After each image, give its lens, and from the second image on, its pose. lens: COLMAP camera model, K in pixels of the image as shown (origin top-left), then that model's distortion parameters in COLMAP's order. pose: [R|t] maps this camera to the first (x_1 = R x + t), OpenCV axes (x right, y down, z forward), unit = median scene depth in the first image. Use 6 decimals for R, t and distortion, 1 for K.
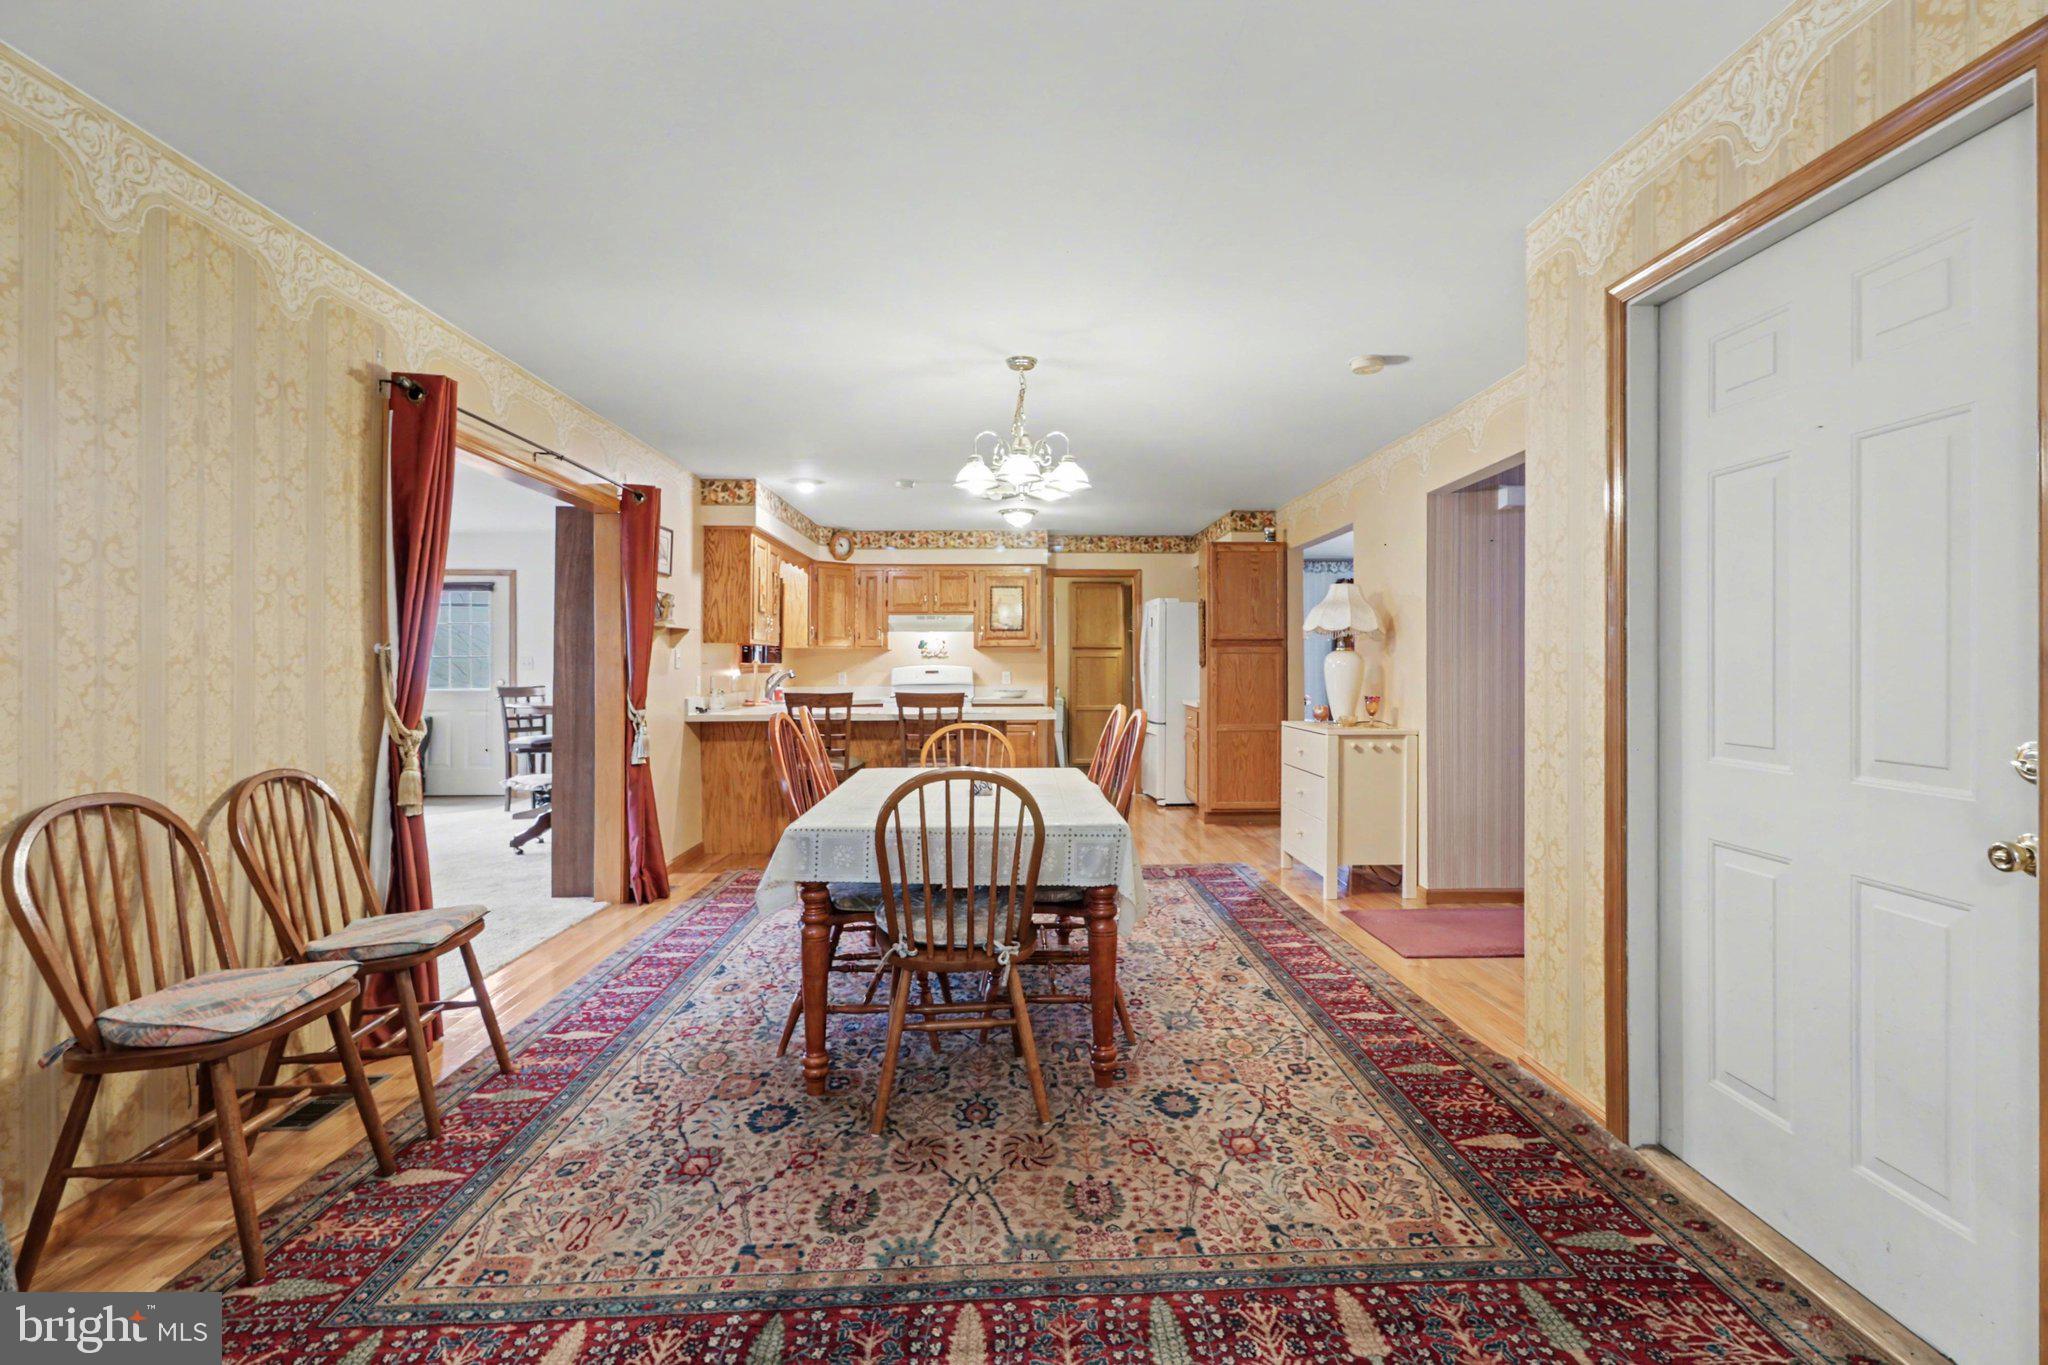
lens RADIAL K [[956.9, 0, 1043.0], [0, 956.9, 646.4], [0, 0, 1]] dist [-0.000773, 0.002826]
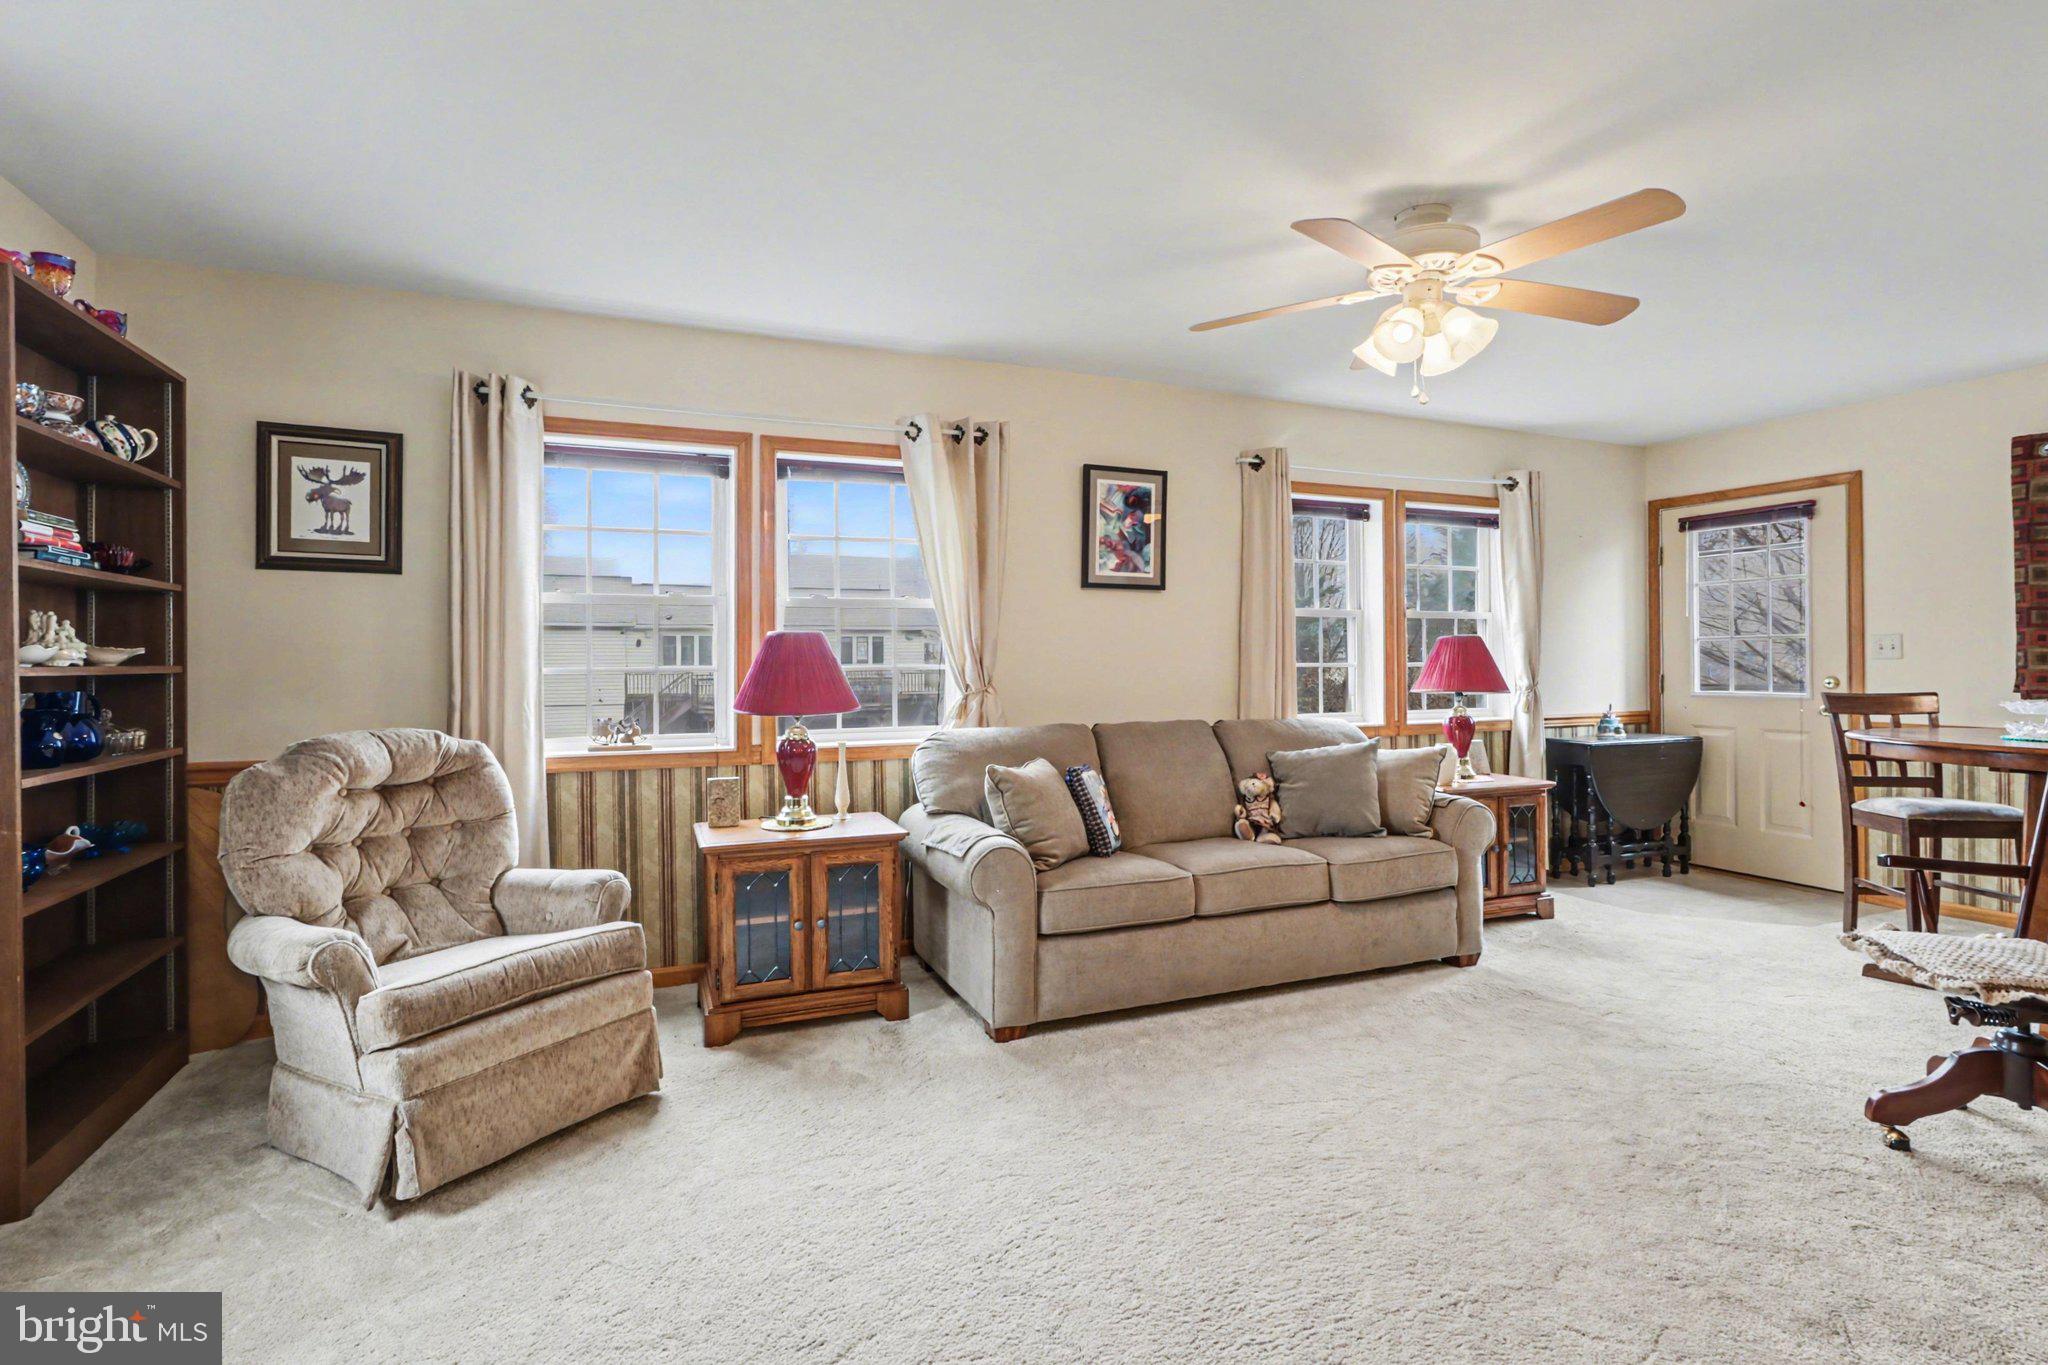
lens RADIAL K [[956.9, 0, 1035.2], [0, 956.9, 671.1], [0, 0, 1]] dist [-0.000773, 0.002826]
pose [[0.361929, 0.011394, -0.932136, -0.310133], [0.022061, 0.999541, 0.020784, 0.013723], [0.931945, -0.028086, 0.361512, 0.533562]]
